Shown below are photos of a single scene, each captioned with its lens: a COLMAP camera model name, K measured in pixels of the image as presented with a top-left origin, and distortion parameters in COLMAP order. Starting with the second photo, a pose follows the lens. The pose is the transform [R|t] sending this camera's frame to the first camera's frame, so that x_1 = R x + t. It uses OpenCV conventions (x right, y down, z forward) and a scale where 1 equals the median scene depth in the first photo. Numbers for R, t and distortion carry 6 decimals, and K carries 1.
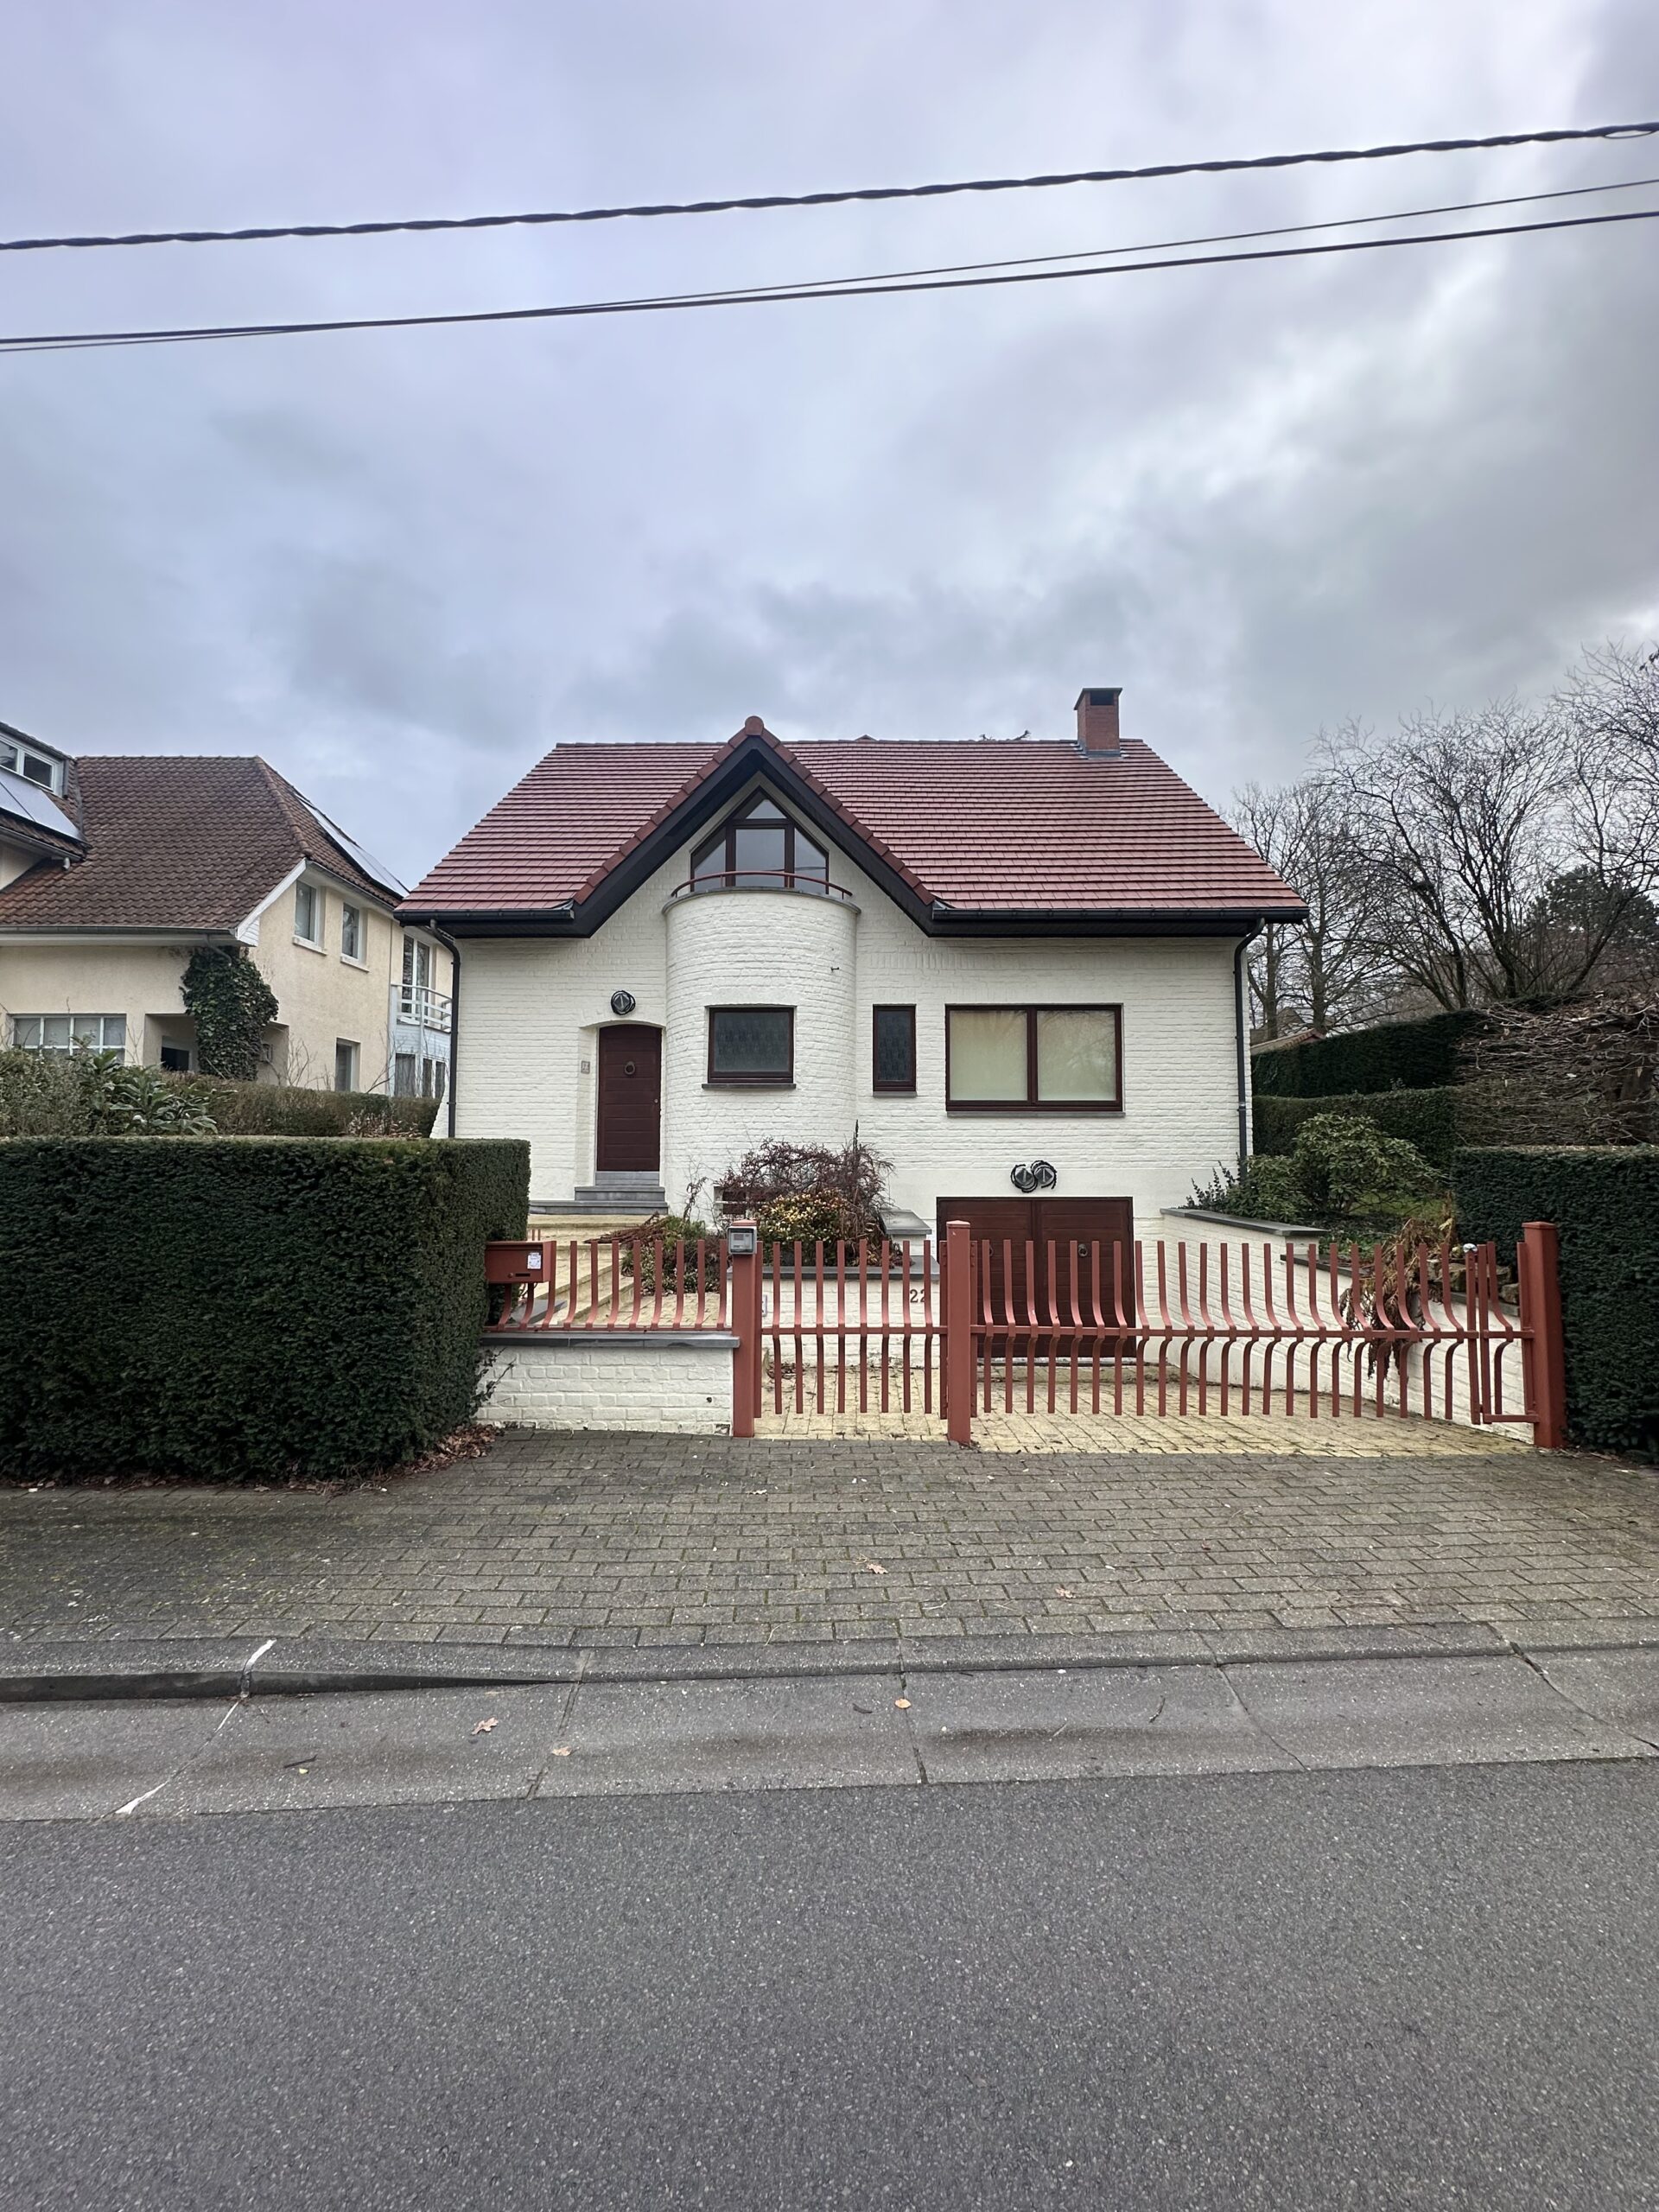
lens RADIAL K [[885.5, 0, 822.8], [0, 885.5, 1108.1], [0, 0, 1]] dist [0.001365, 0.000002]
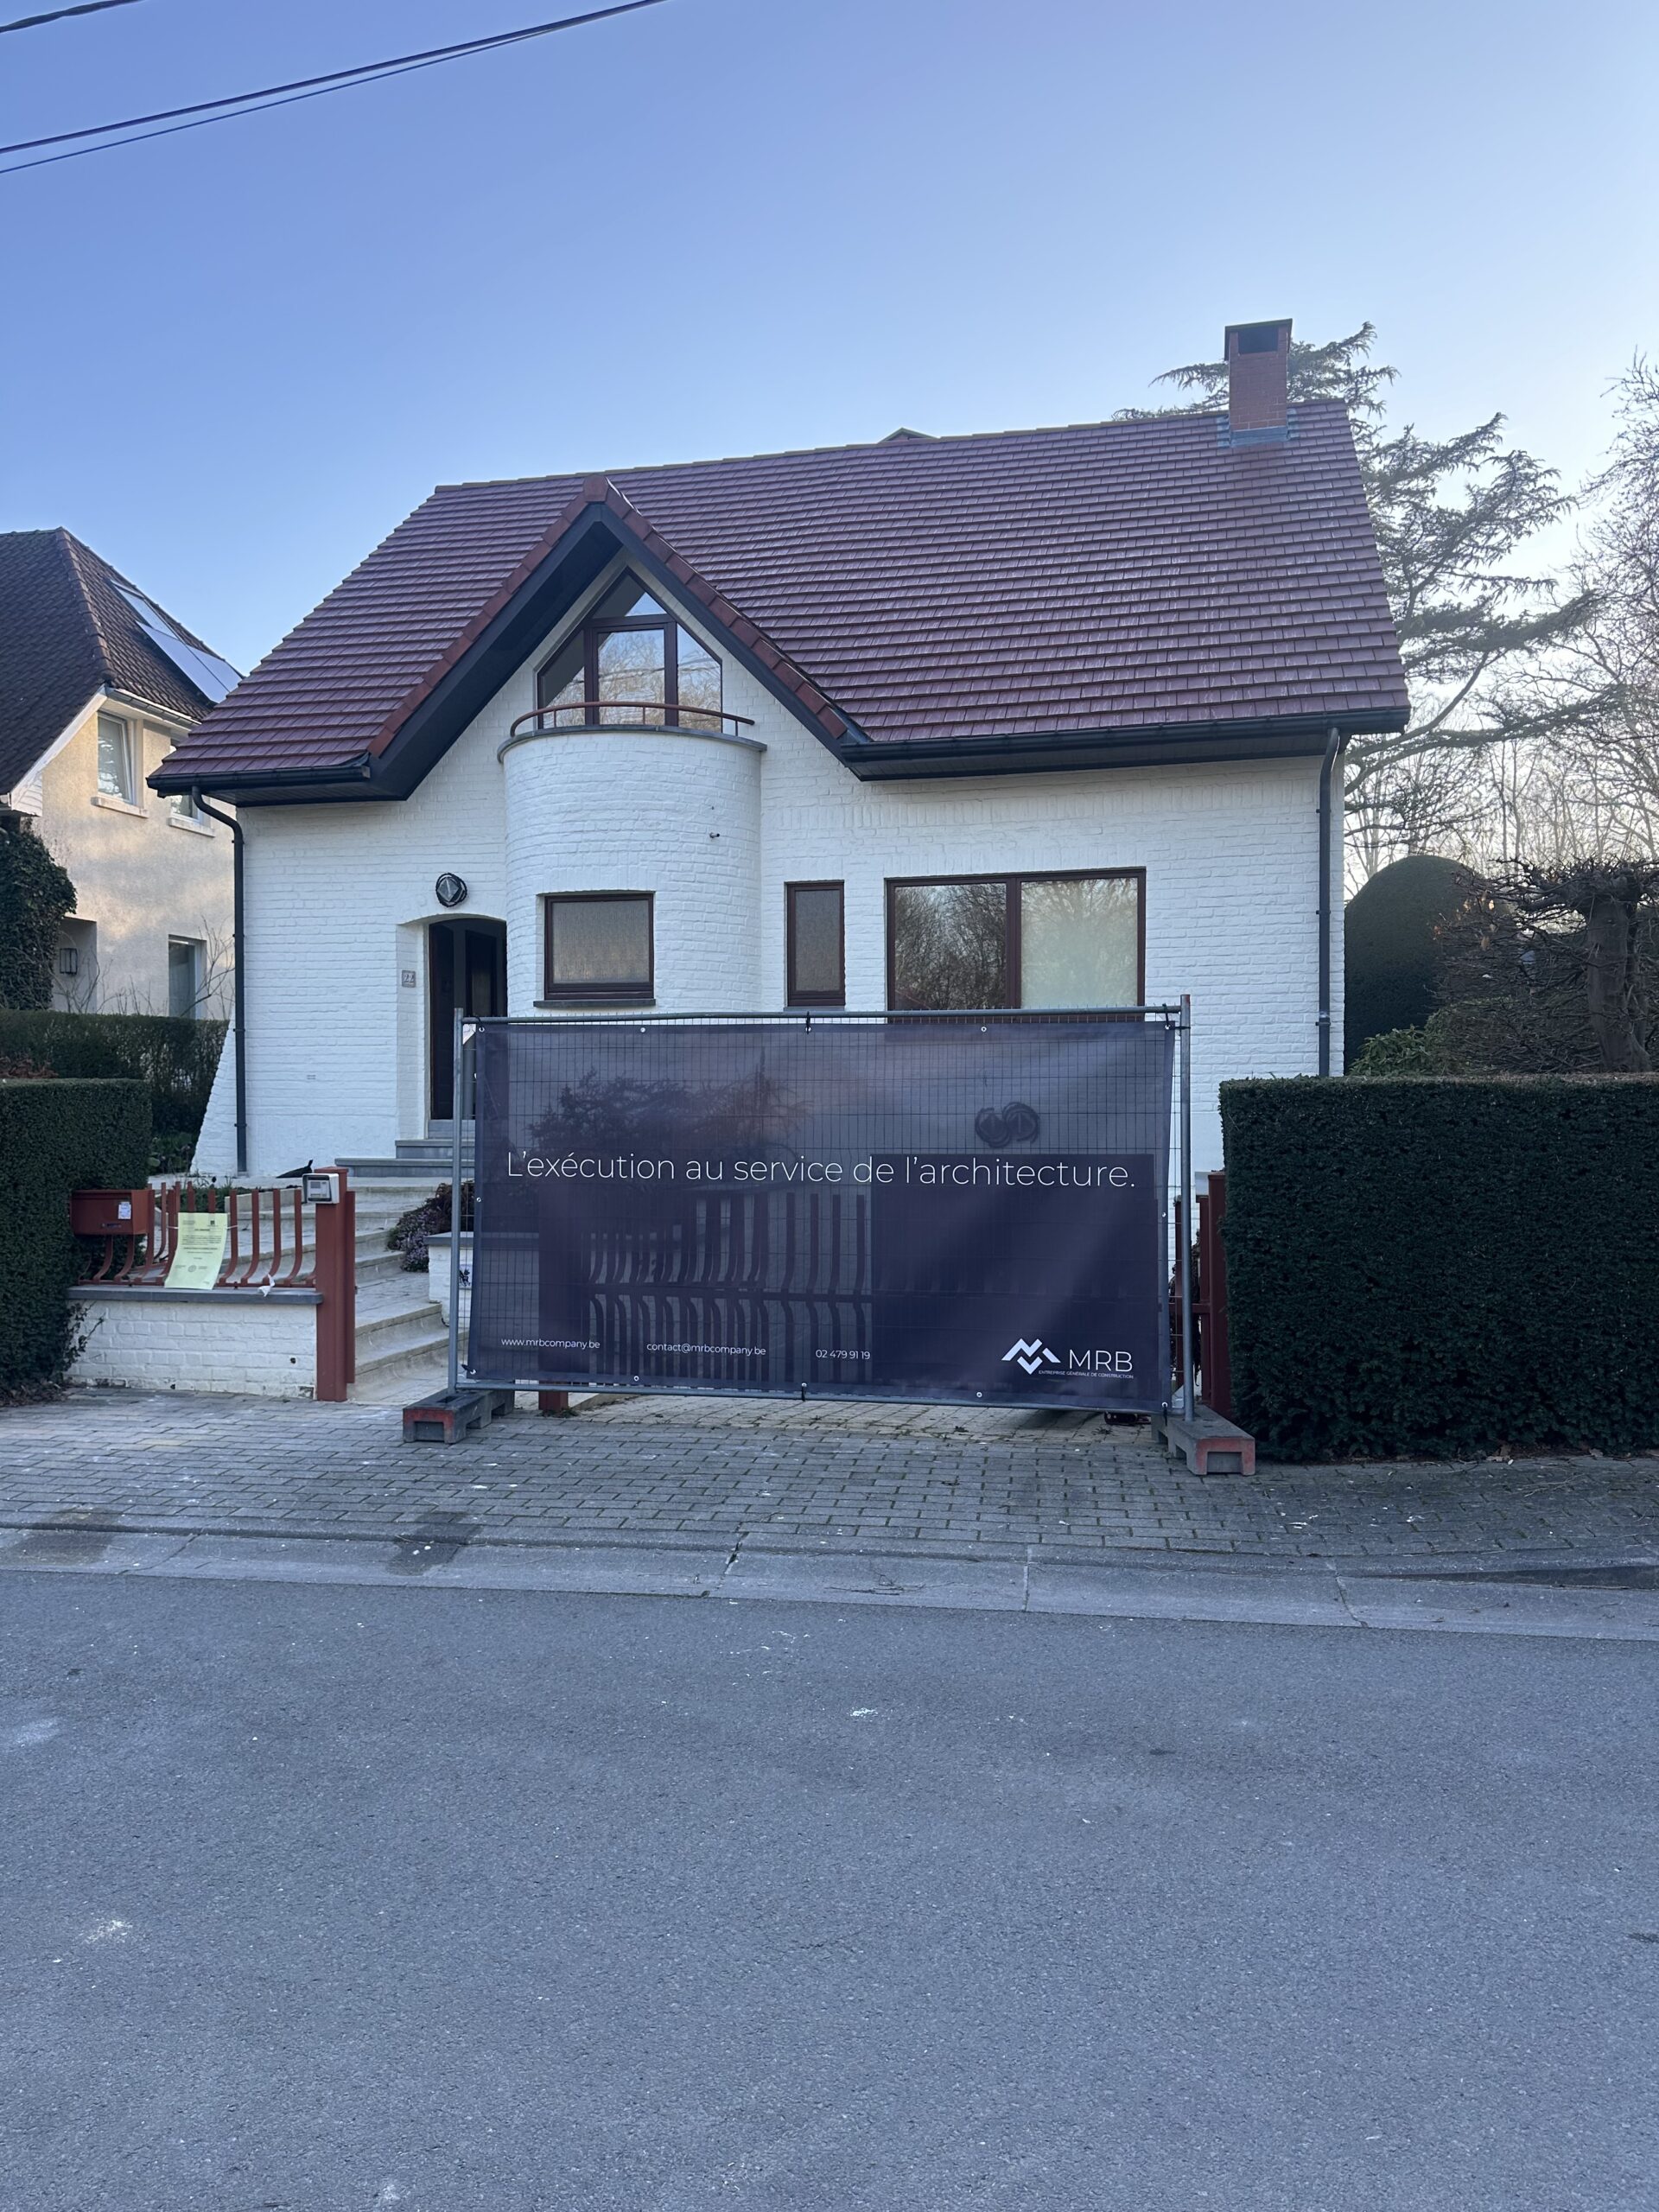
lens RADIAL K [[1543.4, 0, 817.7], [0, 1543.4, 1124.7], [0, 0, 1]] dist [0.052614, -0.012805]
pose [[0.980246, -0.002249, -0.197768, 0.322486], [0.016203, 0.997487, 0.068970, -0.008538], [0.197116, -0.070812, 0.977820, -0.204274]]
